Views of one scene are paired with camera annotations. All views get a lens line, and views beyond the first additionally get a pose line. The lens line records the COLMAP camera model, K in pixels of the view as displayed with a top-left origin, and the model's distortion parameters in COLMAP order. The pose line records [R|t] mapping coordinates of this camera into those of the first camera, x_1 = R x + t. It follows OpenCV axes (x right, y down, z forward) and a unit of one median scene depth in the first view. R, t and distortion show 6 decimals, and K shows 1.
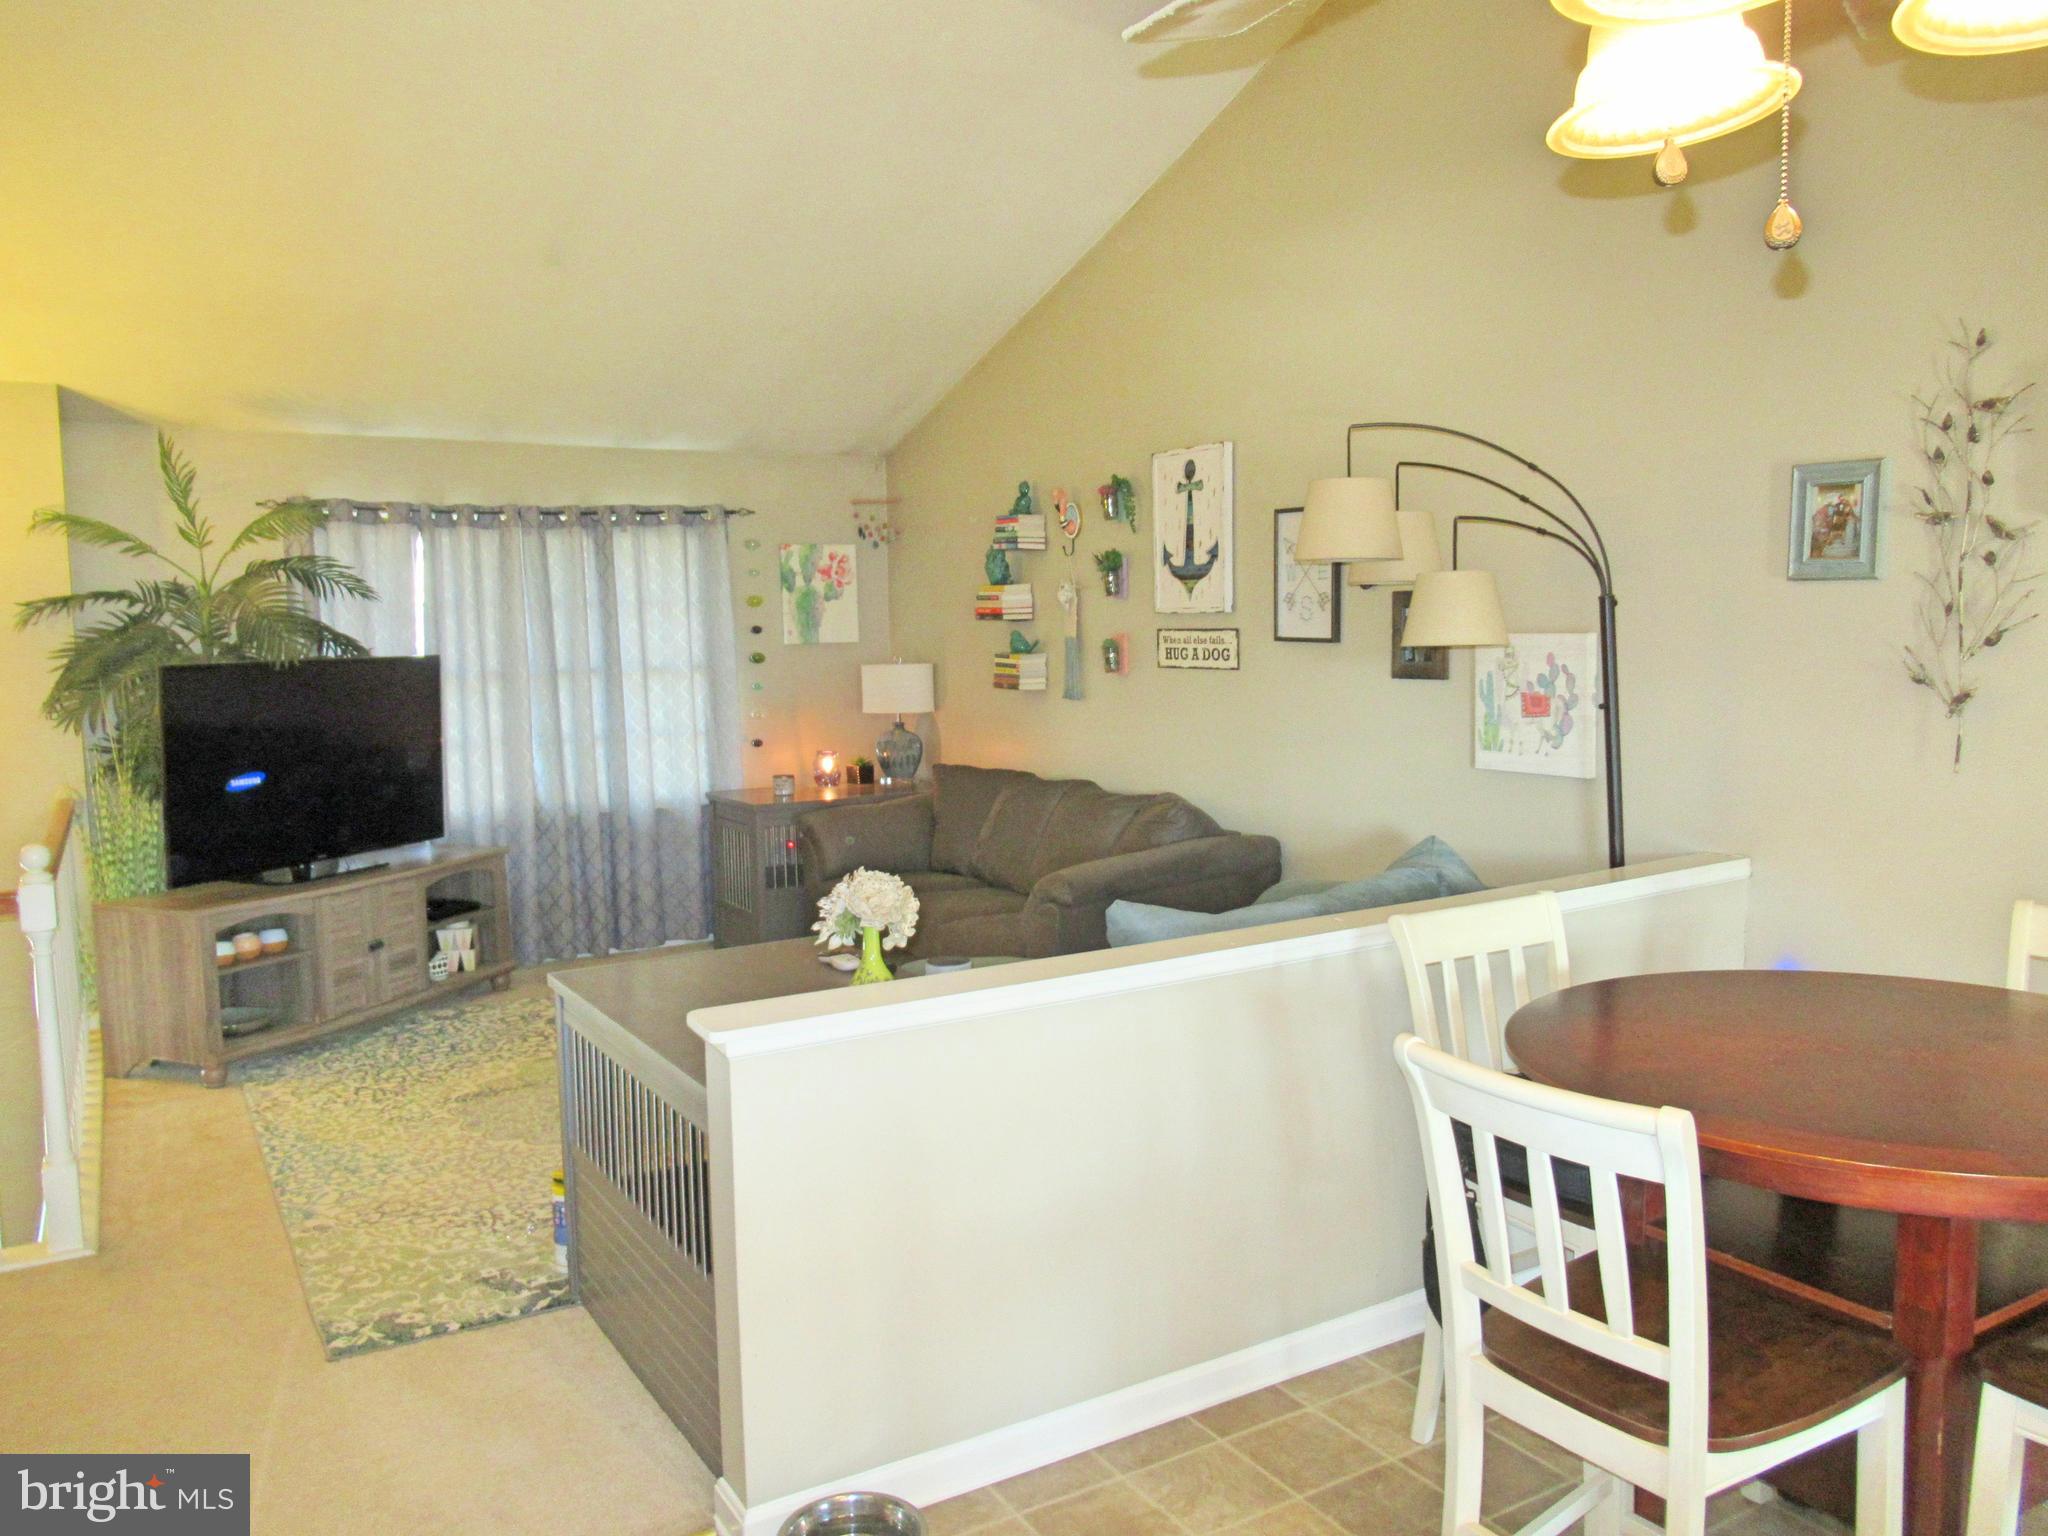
lens RADIAL K [[1509.0, 0, 1017.3], [0, 1509.0, 776.2], [0, 0, 1]] dist [-0.025718, 0.008448]
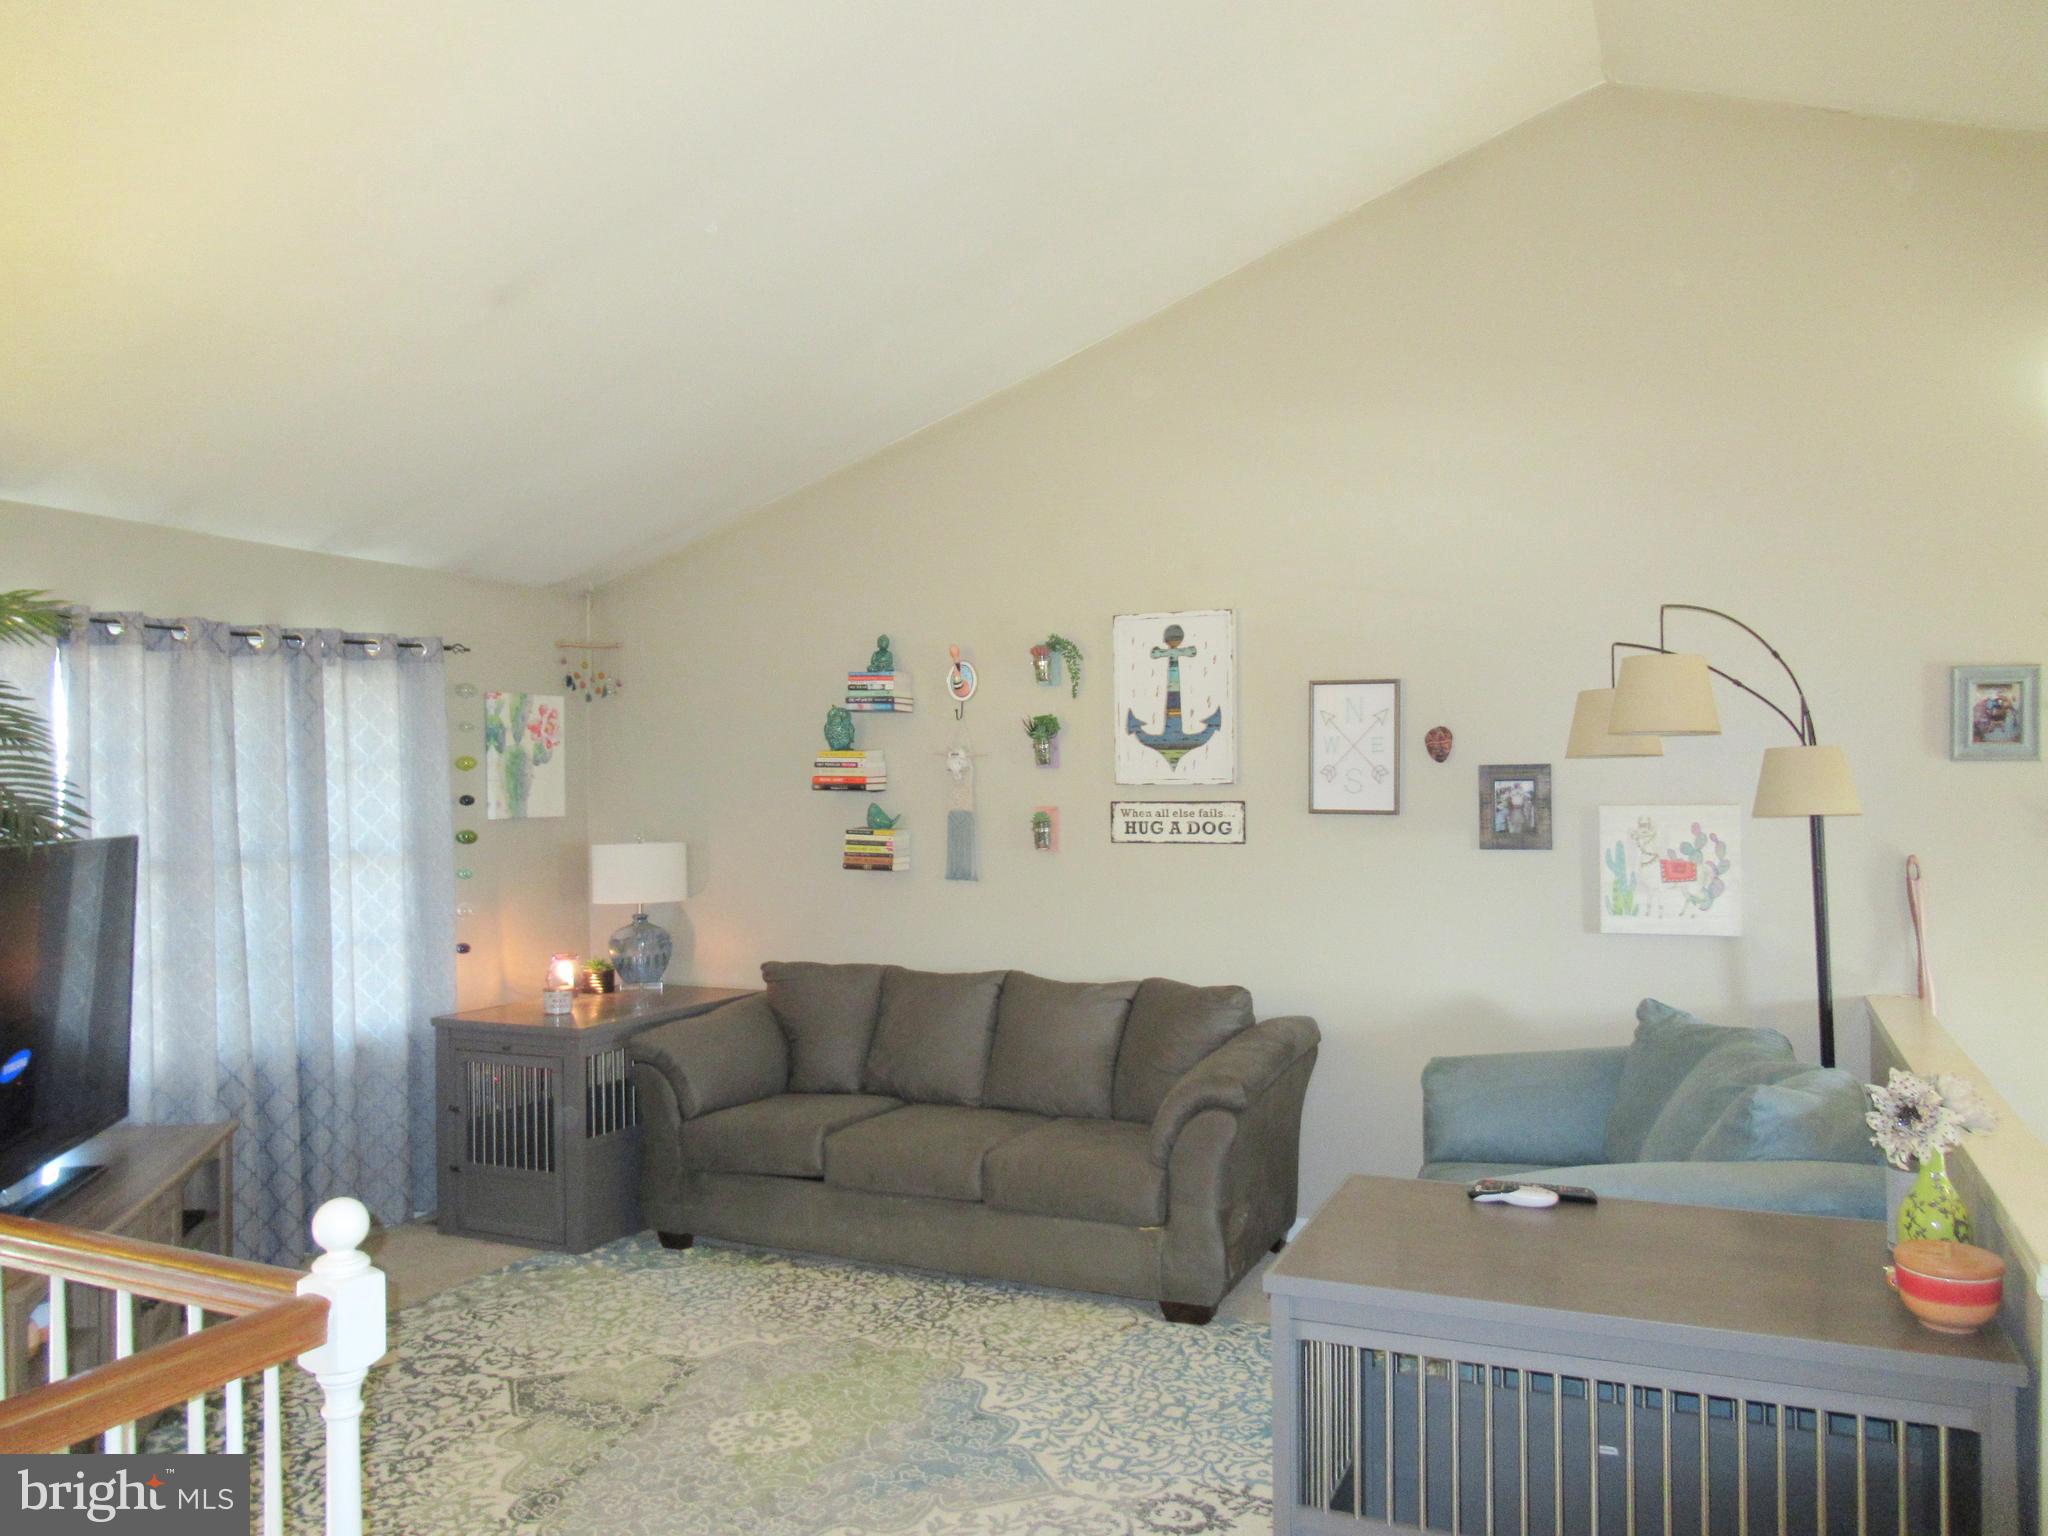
lens RADIAL K [[1509.0, 0, 1017.3], [0, 1509.0, 776.2], [0, 0, 1]] dist [-0.025718, 0.008448]
pose [[0.828449, 0.013916, 0.559891, -0.467457], [0.051548, 0.993553, -0.100967, -0.021805], [-0.557687, 0.112507, 0.822391, 0.262848]]
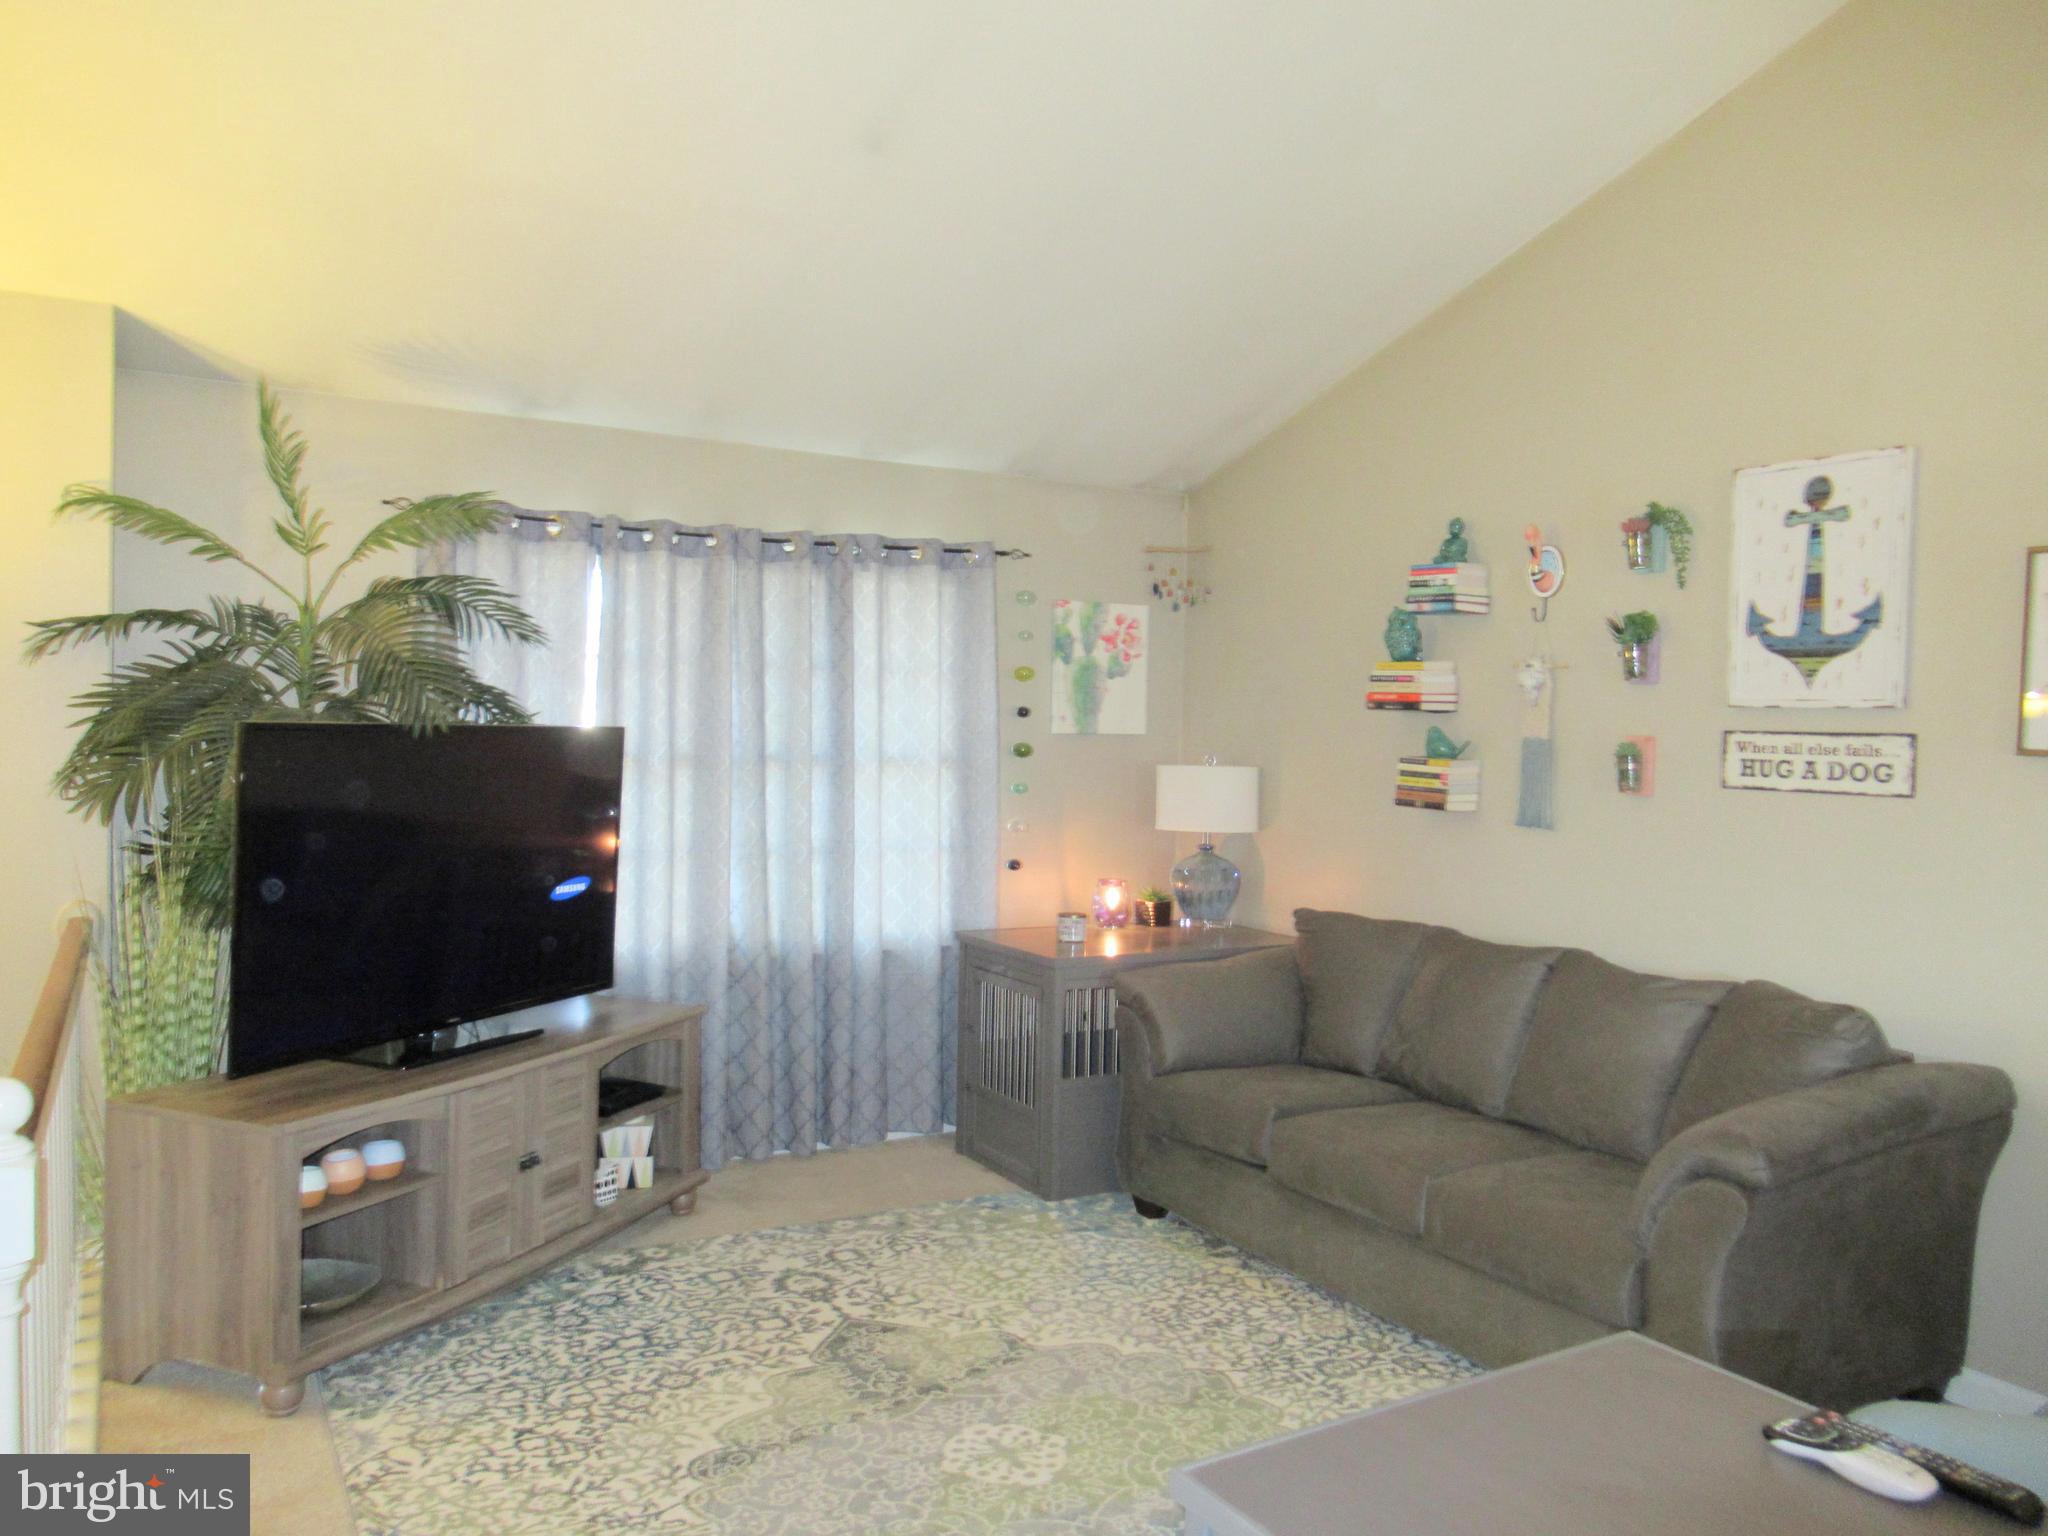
lens RADIAL K [[1509.0, 0, 1017.3], [0, 1509.0, 776.2], [0, 0, 1]] dist [-0.025718, 0.008448]
pose [[0.999091, 0.039751, -0.015380, -0.205725], [-0.040713, 0.996836, -0.068264, -0.018834], [0.012617, 0.068828, 0.997549, 0.328344]]
